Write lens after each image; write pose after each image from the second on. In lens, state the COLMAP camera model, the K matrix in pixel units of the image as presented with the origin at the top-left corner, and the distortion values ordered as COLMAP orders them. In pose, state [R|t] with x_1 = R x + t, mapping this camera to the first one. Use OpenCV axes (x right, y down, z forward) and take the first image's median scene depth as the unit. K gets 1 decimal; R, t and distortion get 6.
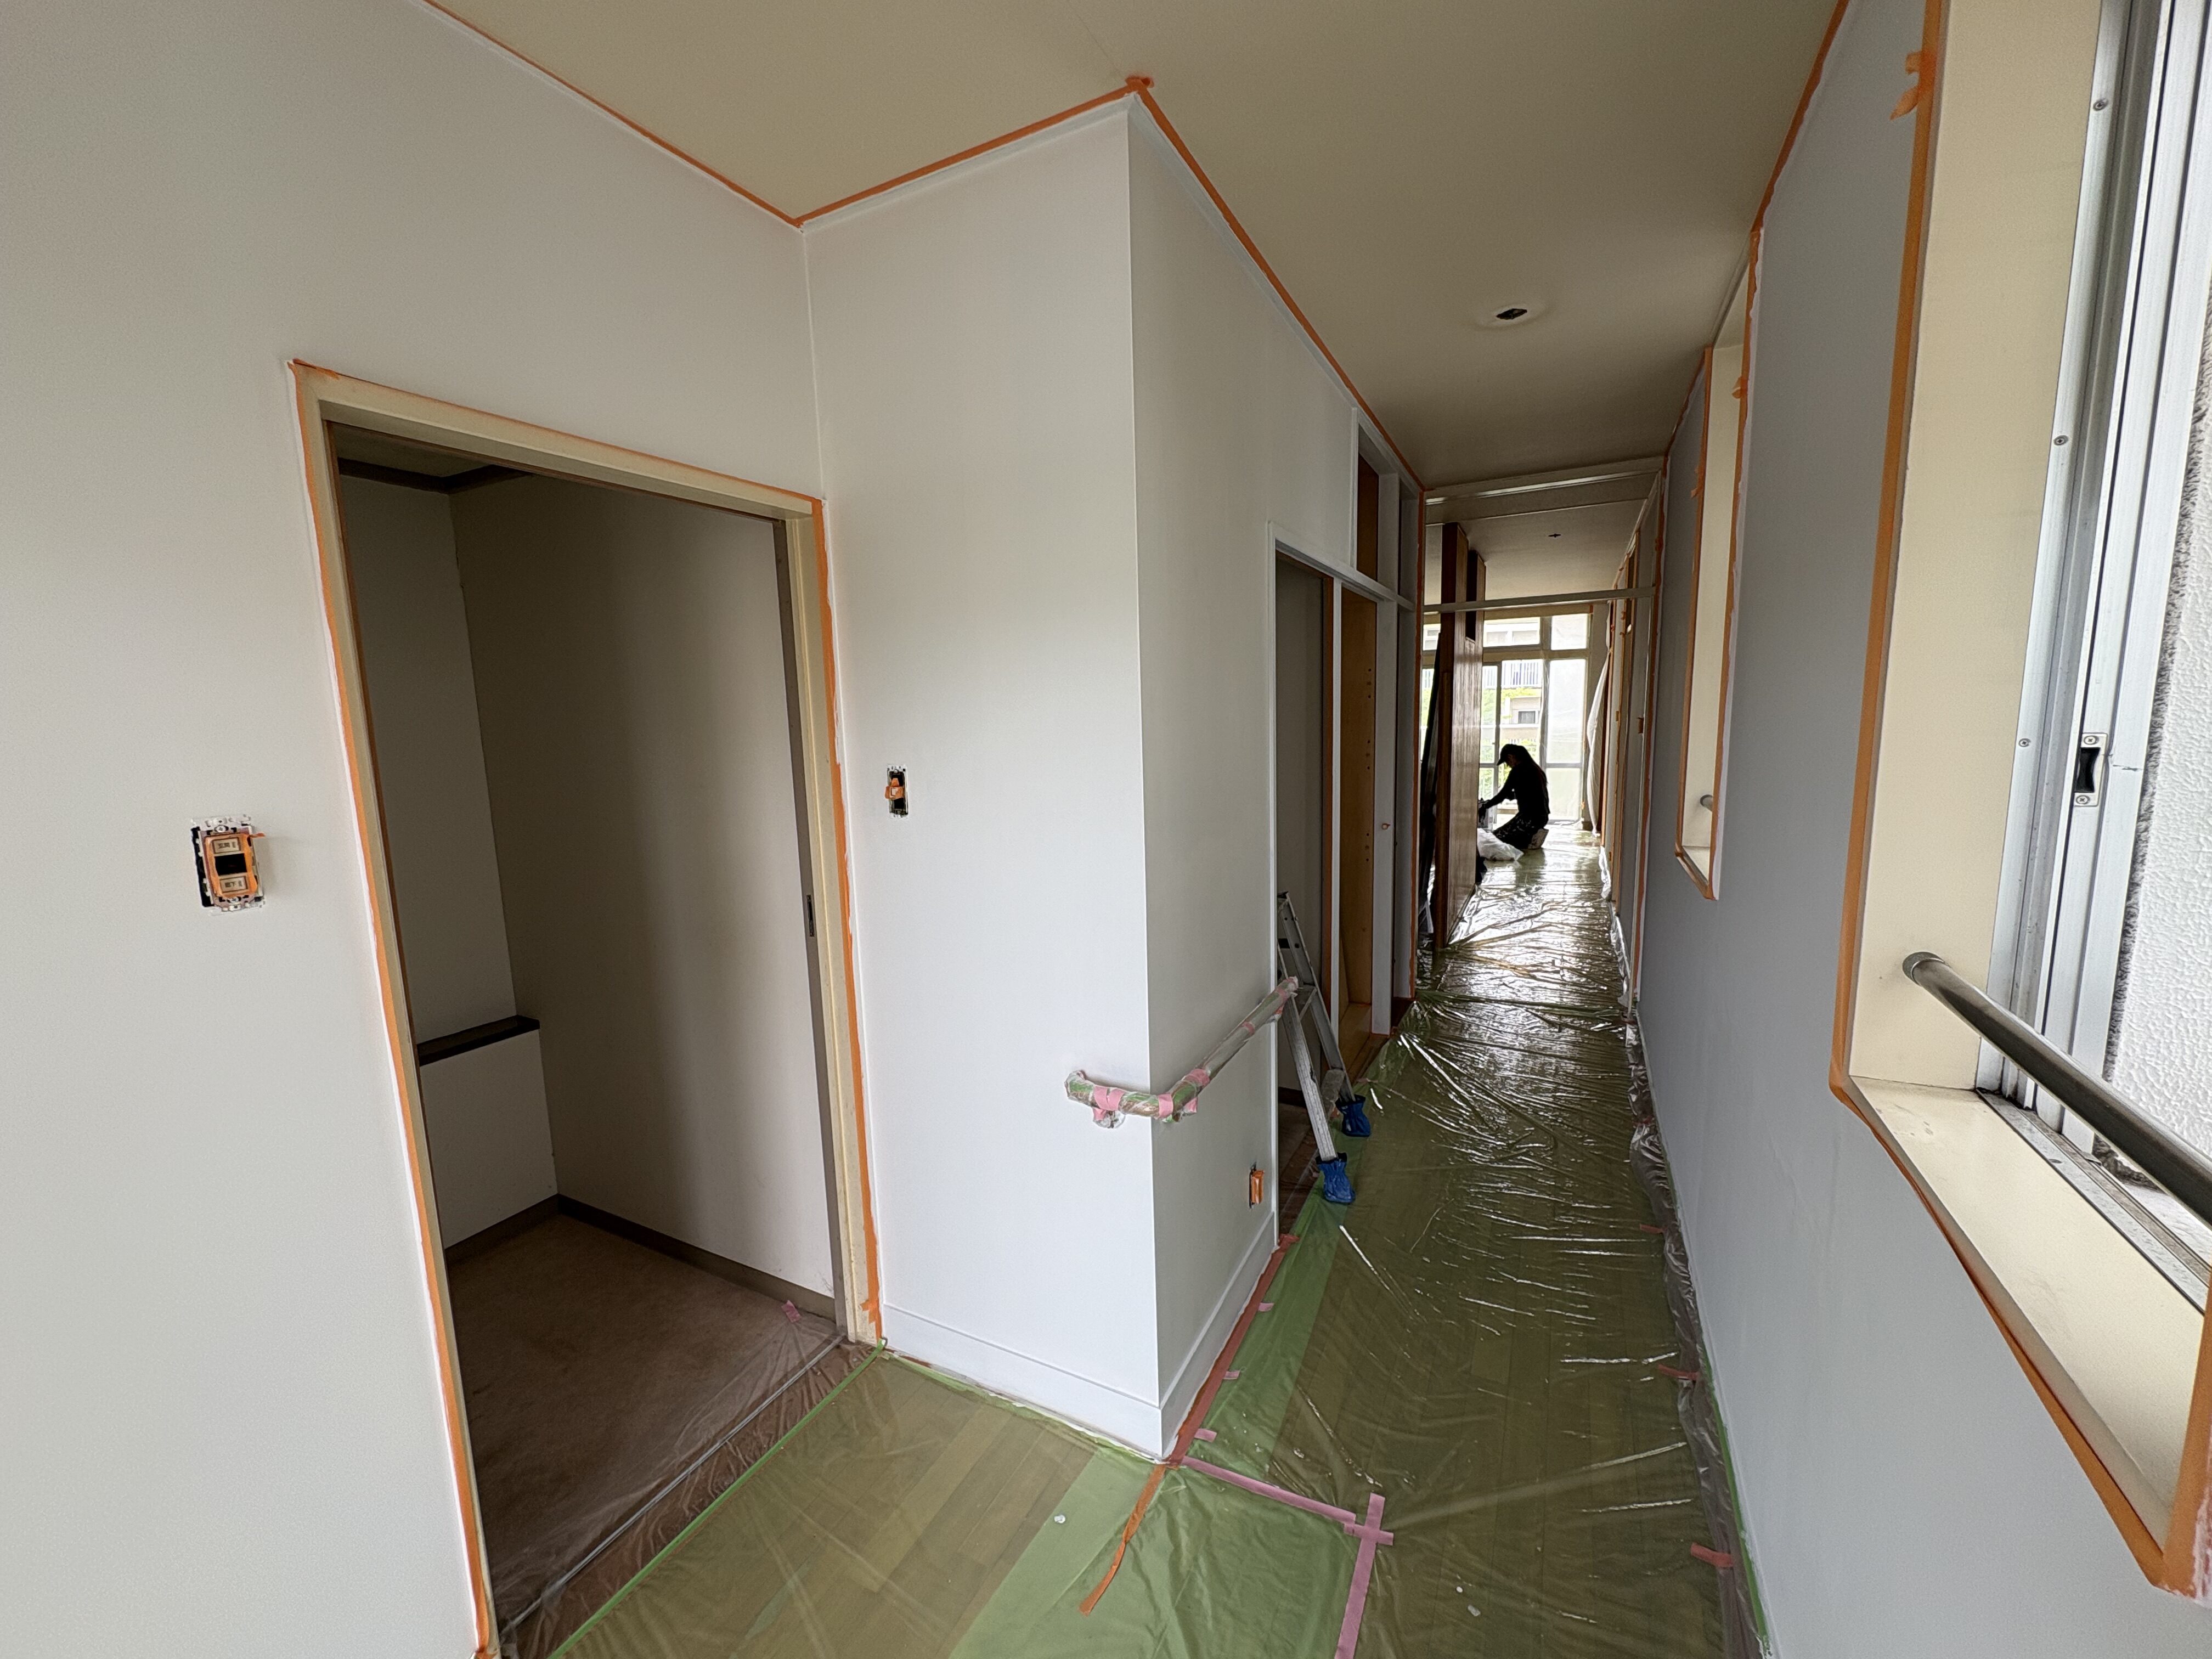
lens RADIAL K [[878.1, 0, 1112.4], [0, 878.1, 837.6], [0, 0, 1]] dist [-0.000413, 0.000190]
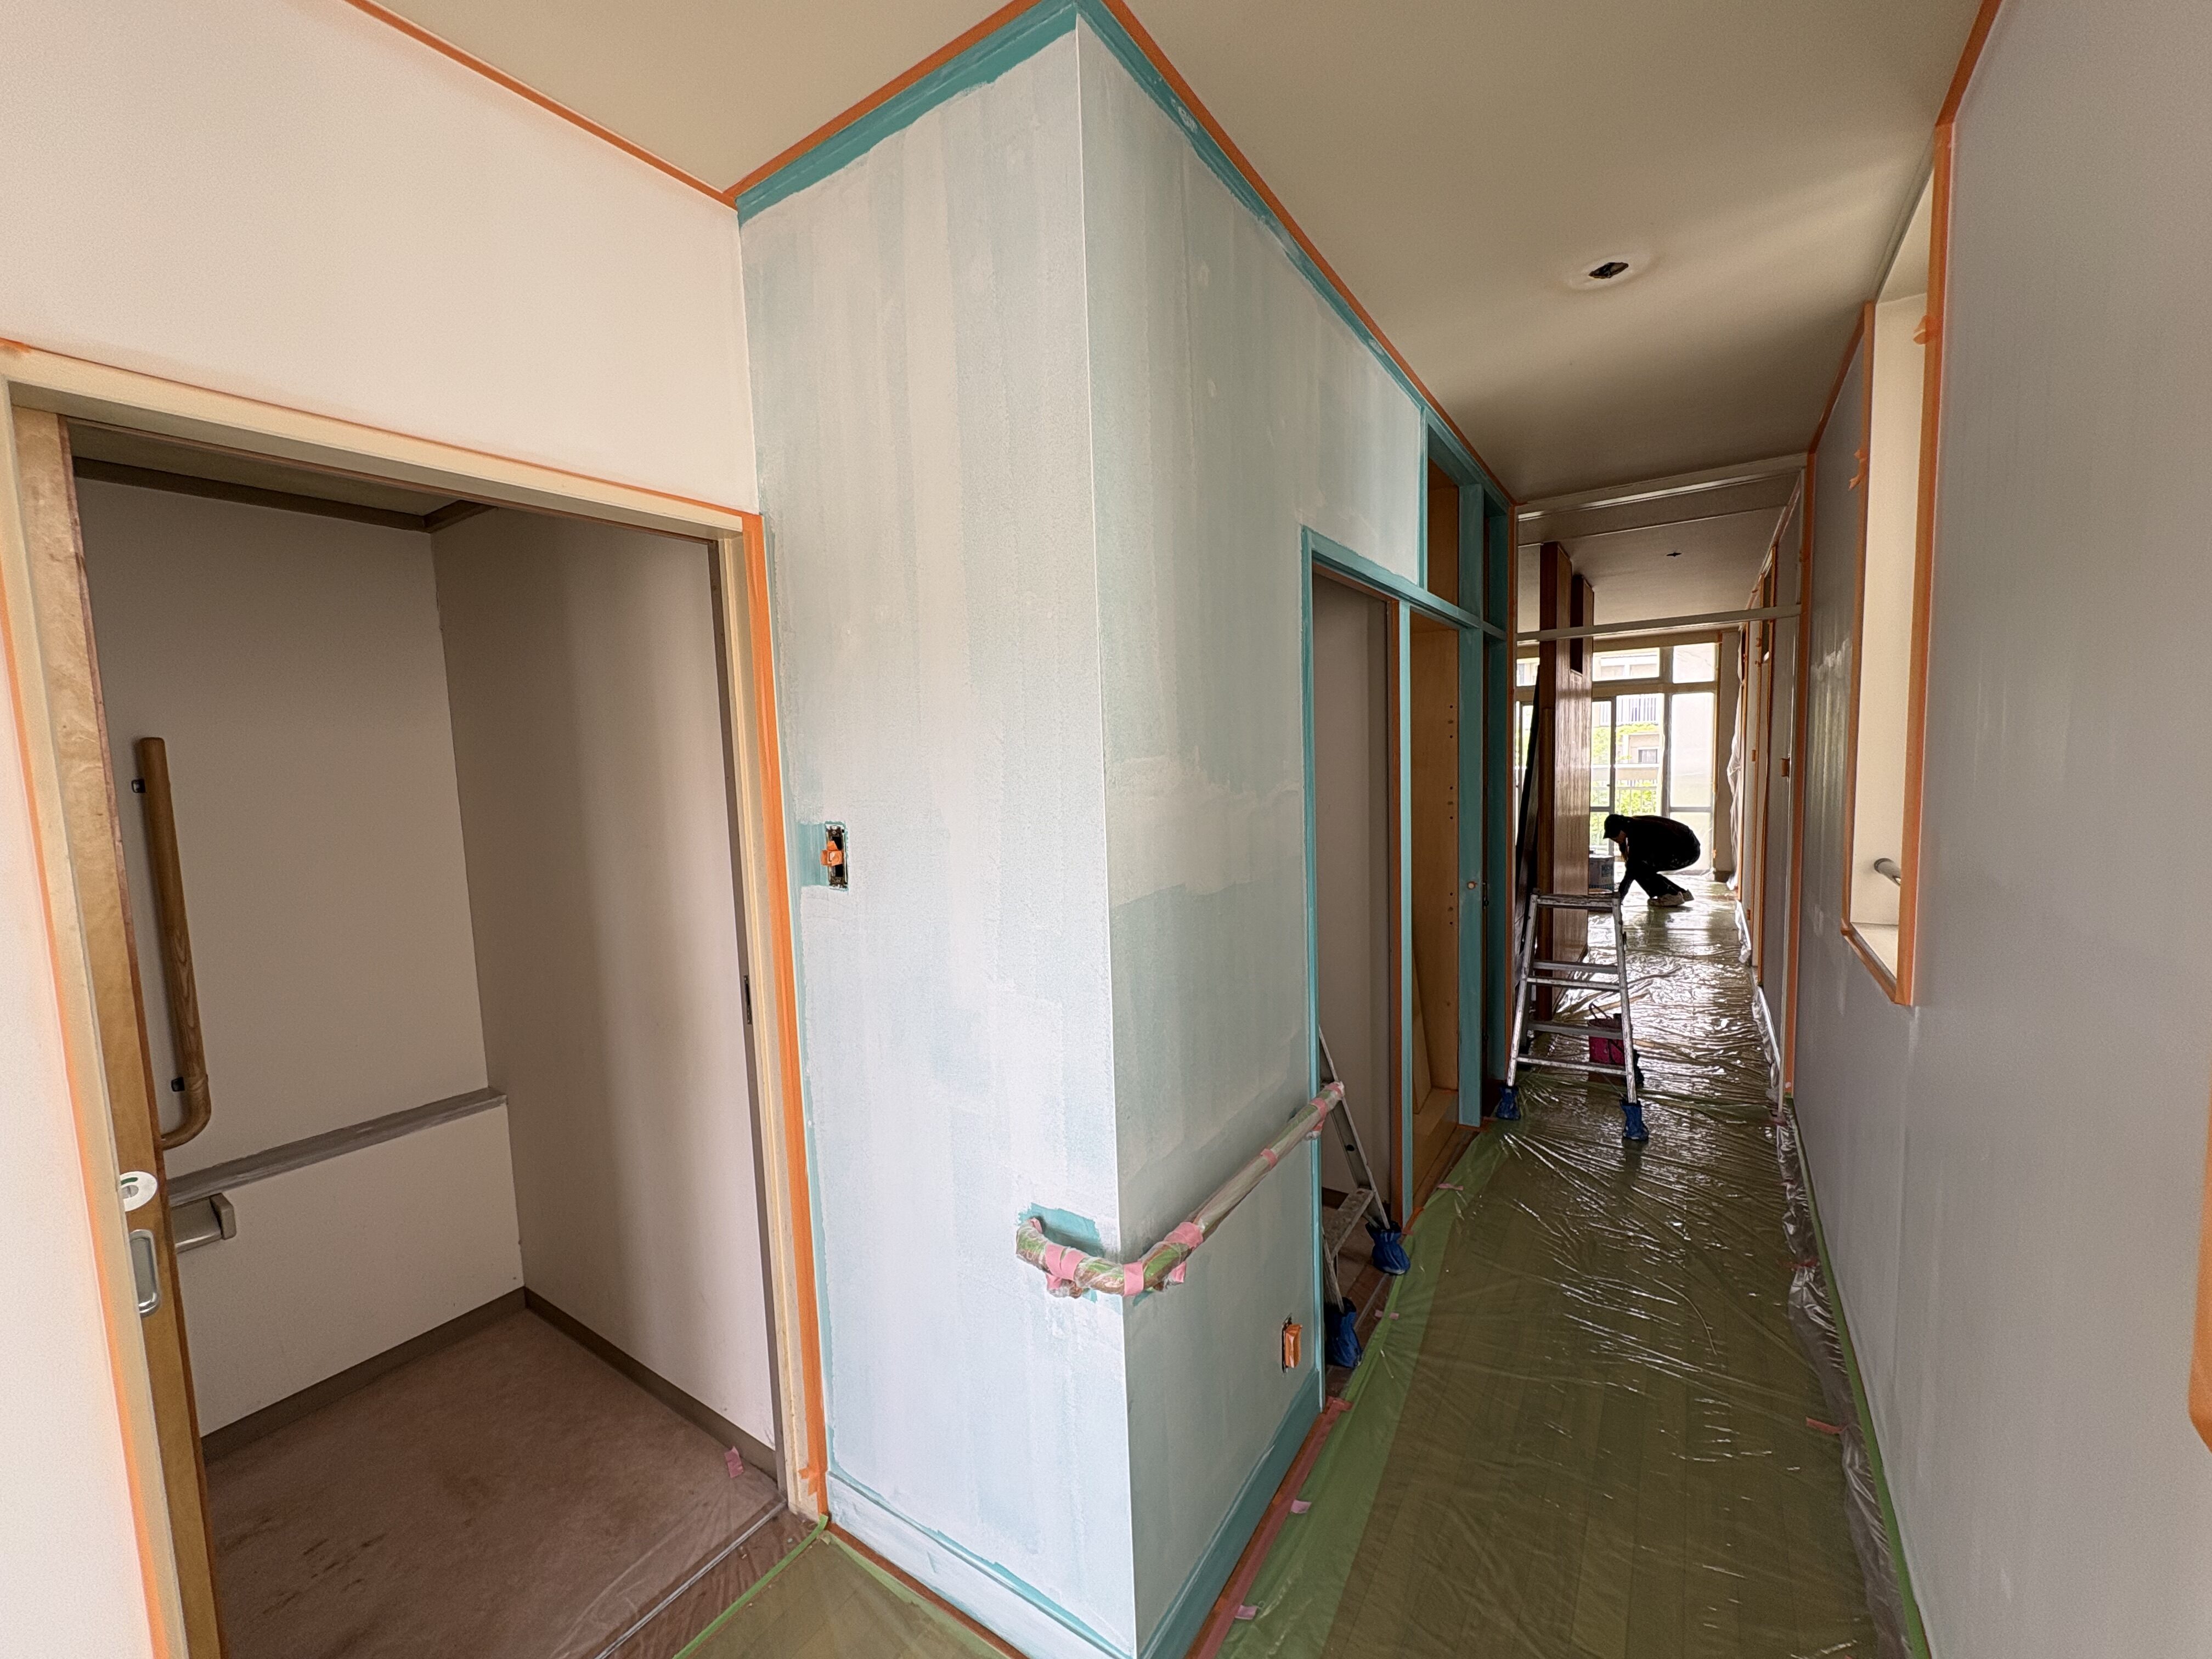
lens RADIAL K [[878.1, 0, 1111.2], [0, 878.1, 838.3], [0, 0, 1]] dist [-0.000413, 0.000190]
pose [[0.993974, 0.003874, -0.109545, 0.074596], [-0.008873, 0.998939, -0.045186, -0.024122], [0.109254, 0.045885, 0.992954, 0.141967]]
